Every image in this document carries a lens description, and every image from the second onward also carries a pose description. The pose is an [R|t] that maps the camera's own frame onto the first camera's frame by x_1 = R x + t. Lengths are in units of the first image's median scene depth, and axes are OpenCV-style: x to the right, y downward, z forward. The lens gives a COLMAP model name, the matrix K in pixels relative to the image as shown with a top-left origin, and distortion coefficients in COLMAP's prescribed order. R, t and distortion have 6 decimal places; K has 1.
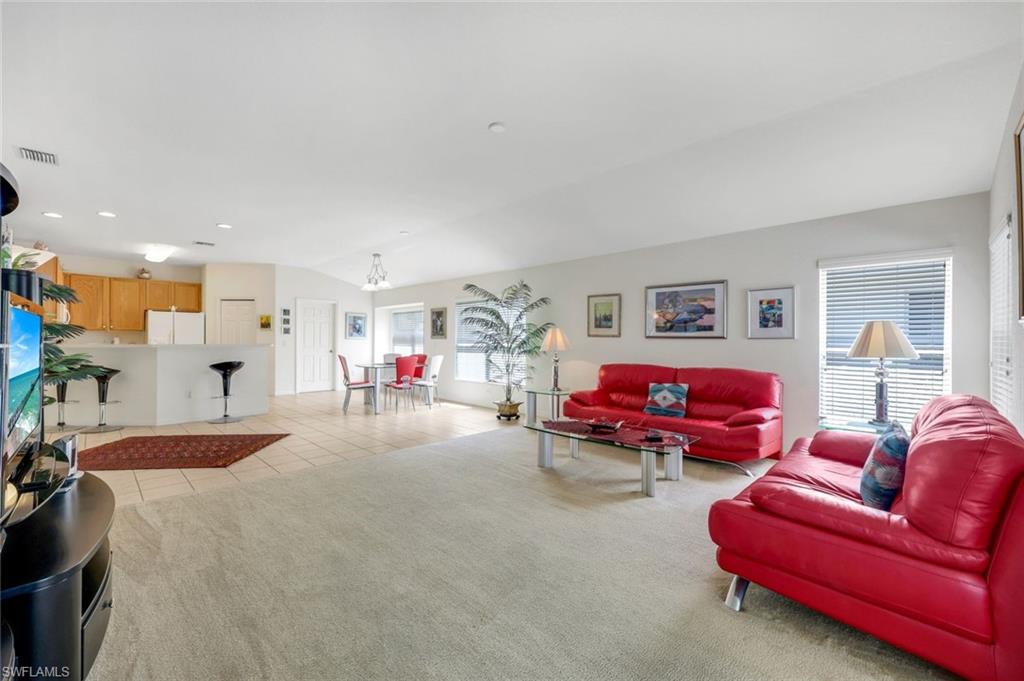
lens RADIAL K [[421.0, 0, 505.5], [0, 421.0, 340.1], [0, 0, 1]] dist [-0.002083, 0.000051]
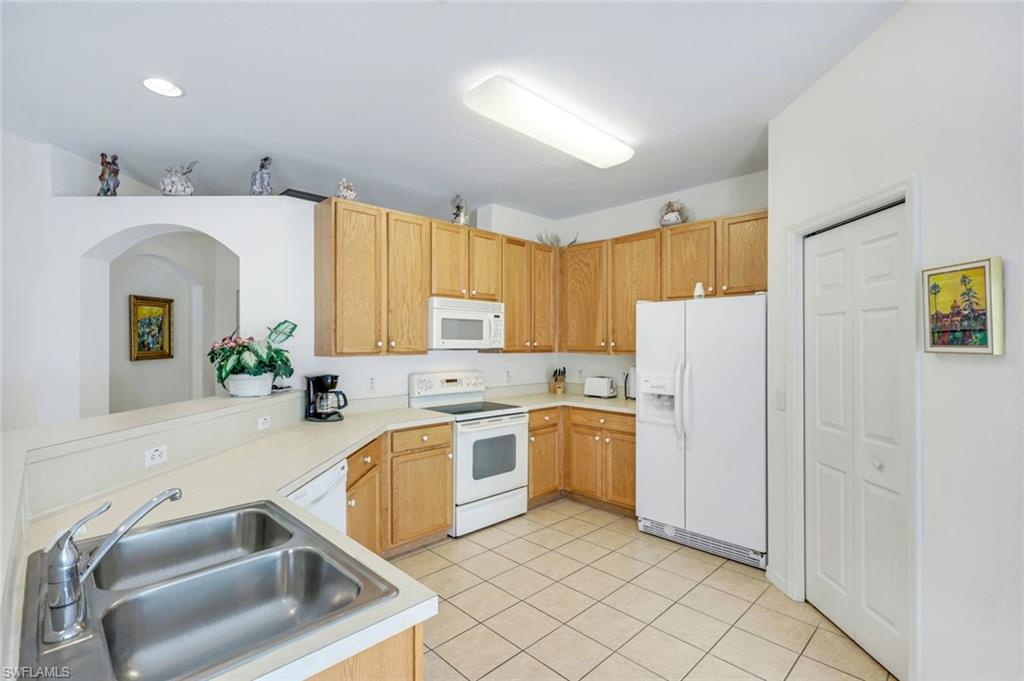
lens RADIAL K [[467.2, 0, 516.6], [0, 467.2, 342.9], [0, 0, 1]] dist [-0.000559, -0.000055]
pose [[-0.010018, -0.005086, -0.999937, -0.386062], [0.000116, 0.999987, -0.005087, -0.028136], [0.999950, -0.000167, -0.010017, 0.828384]]
